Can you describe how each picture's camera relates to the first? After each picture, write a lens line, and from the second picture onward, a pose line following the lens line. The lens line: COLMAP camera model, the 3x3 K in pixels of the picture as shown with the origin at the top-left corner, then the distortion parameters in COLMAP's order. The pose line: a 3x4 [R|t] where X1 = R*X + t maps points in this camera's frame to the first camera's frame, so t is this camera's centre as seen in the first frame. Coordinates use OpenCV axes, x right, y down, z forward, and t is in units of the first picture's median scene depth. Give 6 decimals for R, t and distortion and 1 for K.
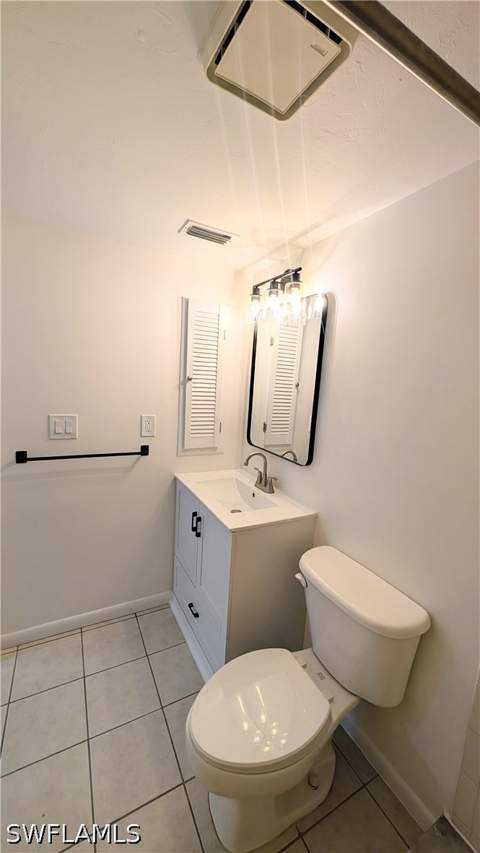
lens RADIAL K [[320.0, 0, 240.0], [0, 320.0, 426.5], [0, 0, 1]] dist [0.000260, 0.000020]
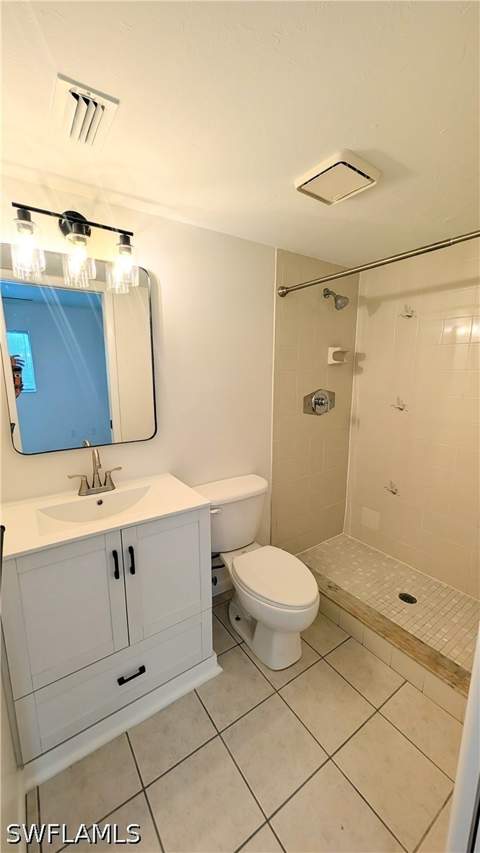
lens RADIAL K [[320.0, 0, 240.0], [0, 320.0, 426.5], [0, 0, 1]] dist [0.000260, 0.000020]
pose [[-0.107842, -0.227003, 0.967905, -0.772642], [0.144318, 0.959695, 0.241158, -0.112991], [-0.983637, 0.165693, -0.070735, 0.738532]]
